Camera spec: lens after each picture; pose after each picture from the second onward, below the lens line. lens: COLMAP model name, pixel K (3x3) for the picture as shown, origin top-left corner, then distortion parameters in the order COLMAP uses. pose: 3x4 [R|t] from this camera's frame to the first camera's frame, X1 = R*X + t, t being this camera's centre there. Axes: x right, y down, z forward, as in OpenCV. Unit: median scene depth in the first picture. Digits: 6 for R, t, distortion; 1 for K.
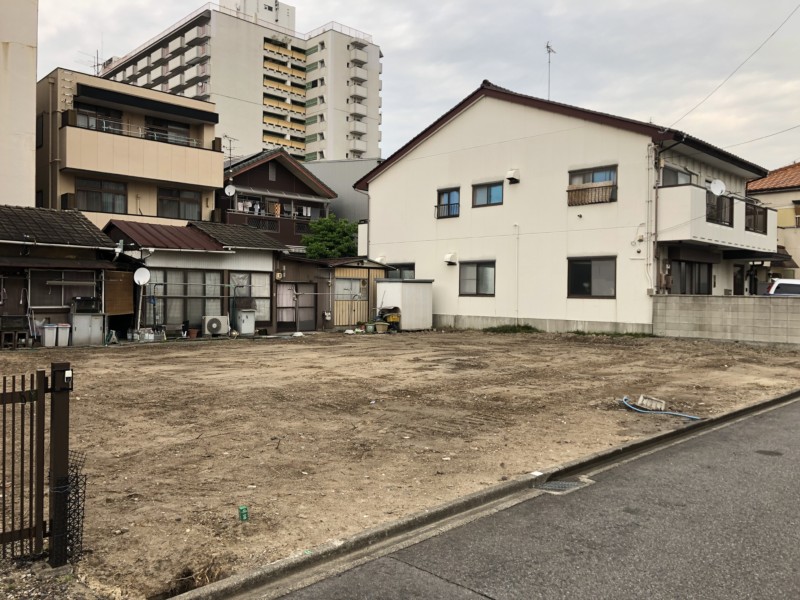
lens RADIAL K [[649.1, 0, 400.7], [0, 649.1, 296.9], [0, 0, 1]] dist [0.018387, -0.006631]
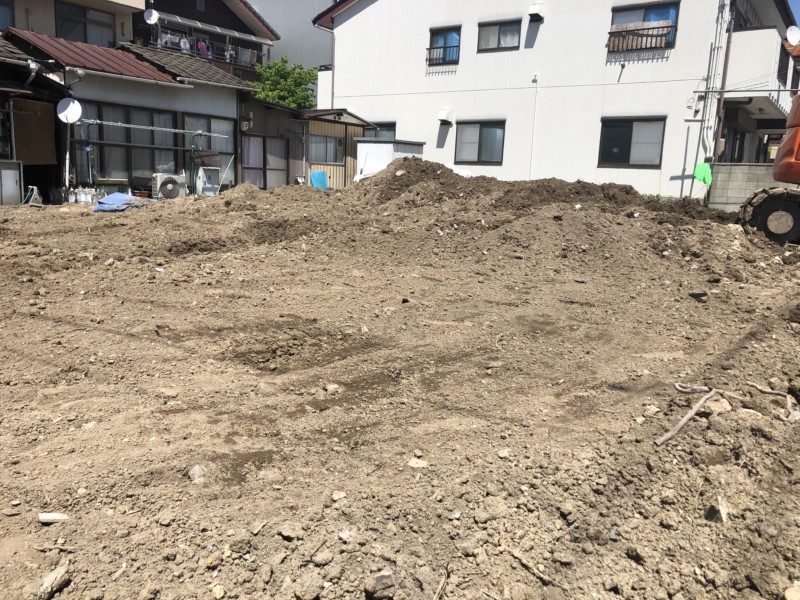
lens RADIAL K [[657.6, 0, 395.7], [0, 657.6, 295.0], [0, 0, 1]] dist [0.013508, 0.001548]
pose [[0.985781, 0.001996, 0.168020, -0.133329], [-0.030807, 0.985127, 0.169044, 0.026319], [-0.165184, -0.171816, 0.971181, 0.169226]]
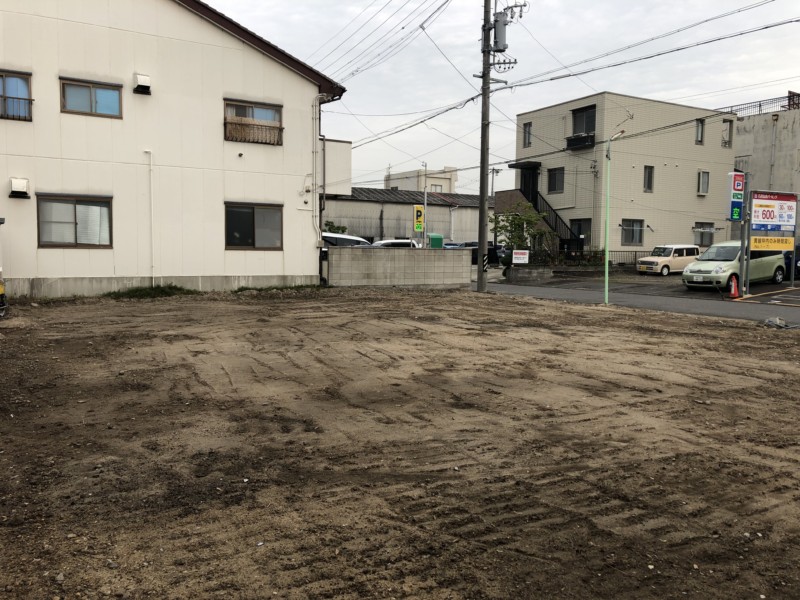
lens RADIAL K [[650.0, 0, 401.0], [0, 650.0, 297.8], [0, 0, 1]] dist [0.014219, 0.004168]
pose [[0.255650, -0.076995, 0.963698, -0.468778], [-0.000346, 0.996816, 0.079733, -0.003559], [-0.966769, -0.020717, 0.254810, 0.515404]]
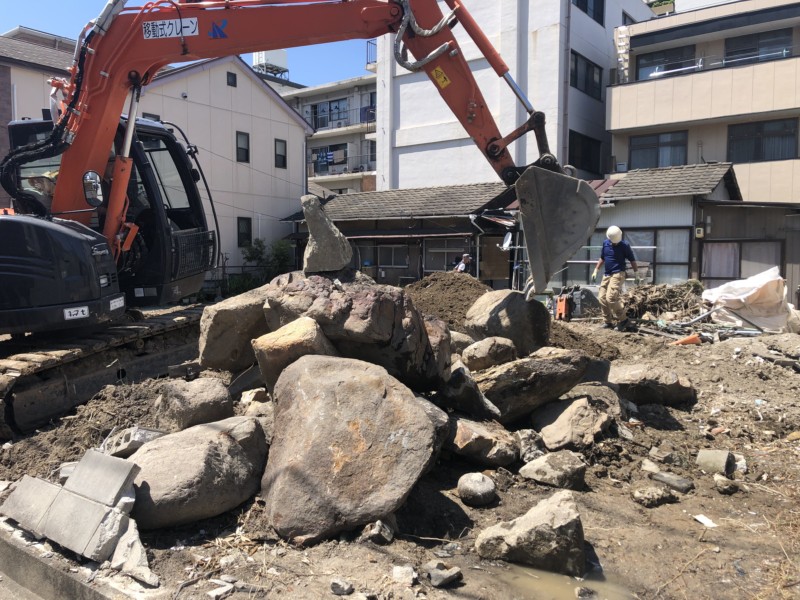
lens RADIAL K [[650.0, 0, 401.0], [0, 650.0, 297.8], [0, 0, 1]] dist [0.014219, 0.004168]
pose [[0.166751, 0.052153, -0.984619, 0.418130], [-0.001981, 0.998616, 0.052558, 0.002232], [0.985997, -0.006814, 0.166624, 0.531558]]
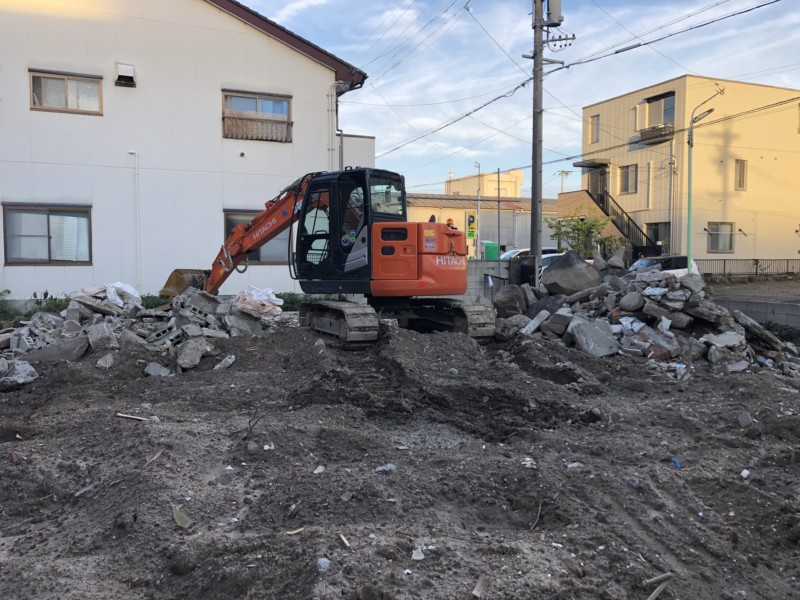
lens RADIAL K [[657.6, 0, 395.7], [0, 657.6, 295.0], [0, 0, 1]] dist [0.013508, 0.001548]
pose [[0.364255, -0.062210, 0.929219, -0.334058], [0.009096, 0.997957, 0.063246, -0.008967], [-0.931255, -0.014585, 0.364077, 0.507264]]
